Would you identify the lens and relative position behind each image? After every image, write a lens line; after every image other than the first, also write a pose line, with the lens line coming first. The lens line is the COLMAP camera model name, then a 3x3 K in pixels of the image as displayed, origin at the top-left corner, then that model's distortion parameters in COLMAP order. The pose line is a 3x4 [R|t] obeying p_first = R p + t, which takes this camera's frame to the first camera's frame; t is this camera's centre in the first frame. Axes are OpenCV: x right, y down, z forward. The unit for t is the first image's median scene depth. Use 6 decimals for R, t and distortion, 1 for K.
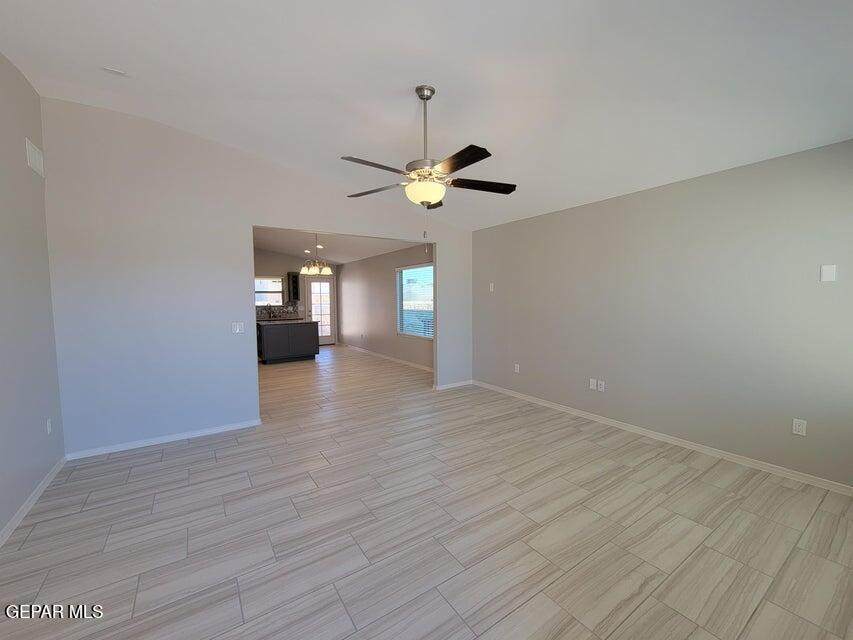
lens RADIAL K [[357.1, 0, 426.5], [0, 357.1, 320.0], [0, 0, 1]] dist [-0.000416, -0.000128]
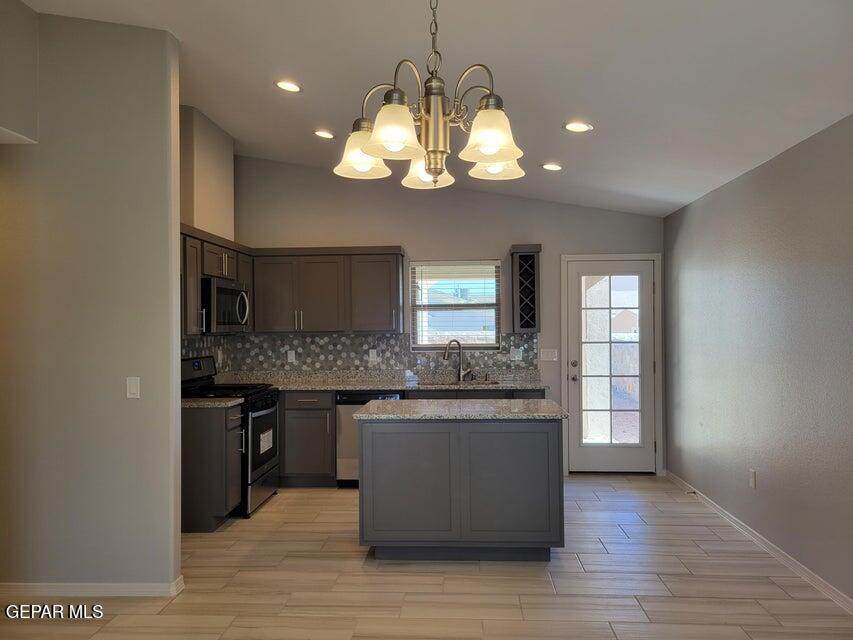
lens RADIAL K [[645.5, 0, 426.5], [0, 645.5, 320.0], [0, 0, 1]] dist [0.001085, 0.003637]
pose [[0.796890, -0.004517, -0.604108, -0.086066], [-0.036187, 0.997820, -0.055196, -0.028792], [0.603040, 0.065846, 0.794989, 0.478386]]
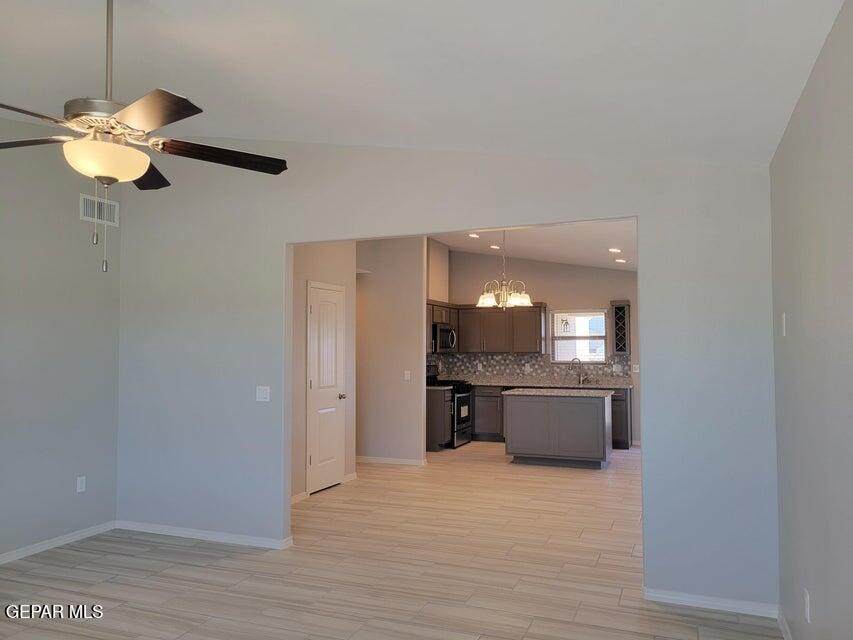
lens RADIAL K [[645.5, 0, 426.5], [0, 645.5, 320.0], [0, 0, 1]] dist [0.001085, 0.003637]
pose [[0.567867, -0.027323, -0.822667, 0.258585], [-0.057661, 0.995673, -0.072871, -0.017534], [0.821098, 0.088817, 0.563835, 0.220104]]
